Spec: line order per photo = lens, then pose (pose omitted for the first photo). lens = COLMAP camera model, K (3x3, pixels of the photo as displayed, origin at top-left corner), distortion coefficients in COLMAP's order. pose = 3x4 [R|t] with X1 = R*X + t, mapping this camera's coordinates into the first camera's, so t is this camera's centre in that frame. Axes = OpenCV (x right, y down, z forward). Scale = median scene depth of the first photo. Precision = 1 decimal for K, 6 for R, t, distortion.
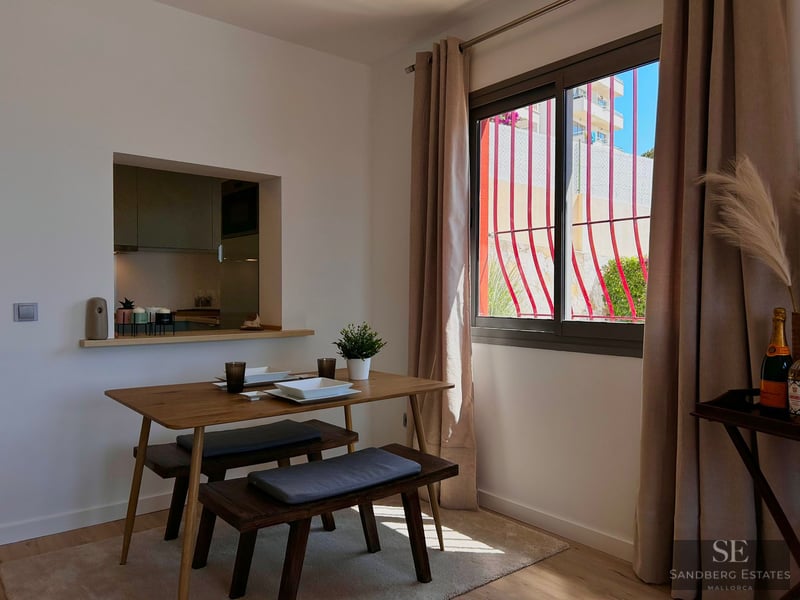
lens RADIAL K [[595.6, 0, 407.4], [0, 595.6, 295.3], [0, 0, 1]] dist [0.013801, -0.003134]
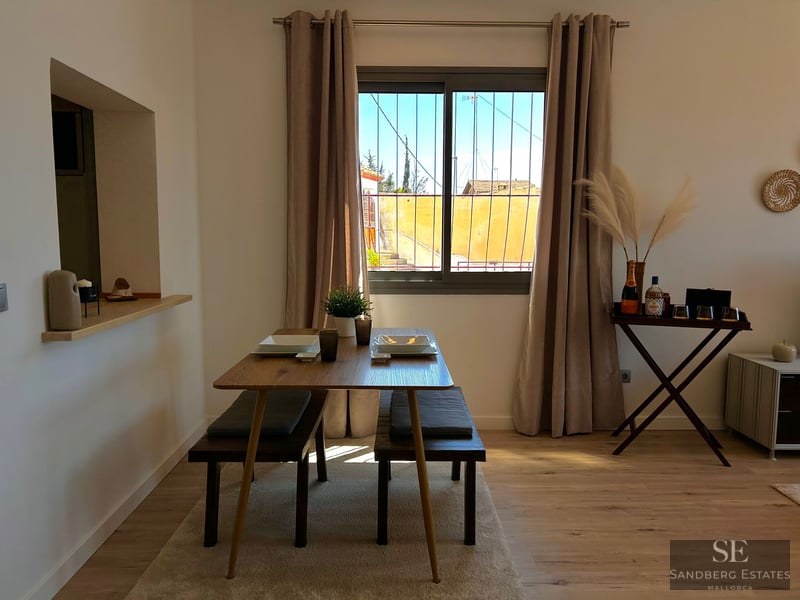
lens RADIAL K [[595.6, 0, 398.0], [0, 595.6, 303.7], [0, 0, 1]] dist [0.013801, -0.003134]
pose [[0.637530, -0.090406, 0.765102, -0.804729], [0.001742, 0.993258, 0.115914, -0.038879], [-0.770423, -0.072565, 0.633389, 0.242057]]
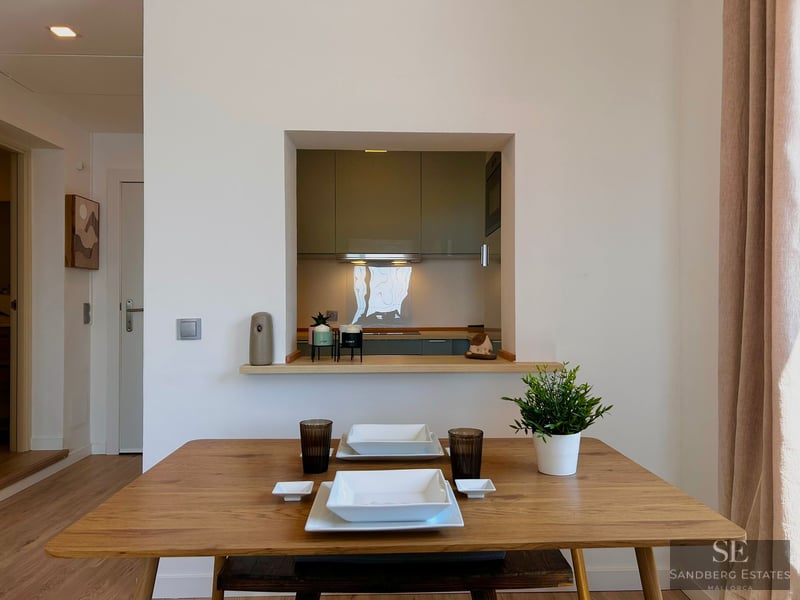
lens RADIAL K [[595.6, 0, 399.7], [0, 595.6, 299.5], [0, 0, 1]] dist [0.013801, -0.003134]
pose [[0.786641, -0.011928, -0.617296, 0.123890], [0.002725, 0.999871, -0.015847, -0.000142], [0.617405, 0.010784, 0.786572, 0.486172]]
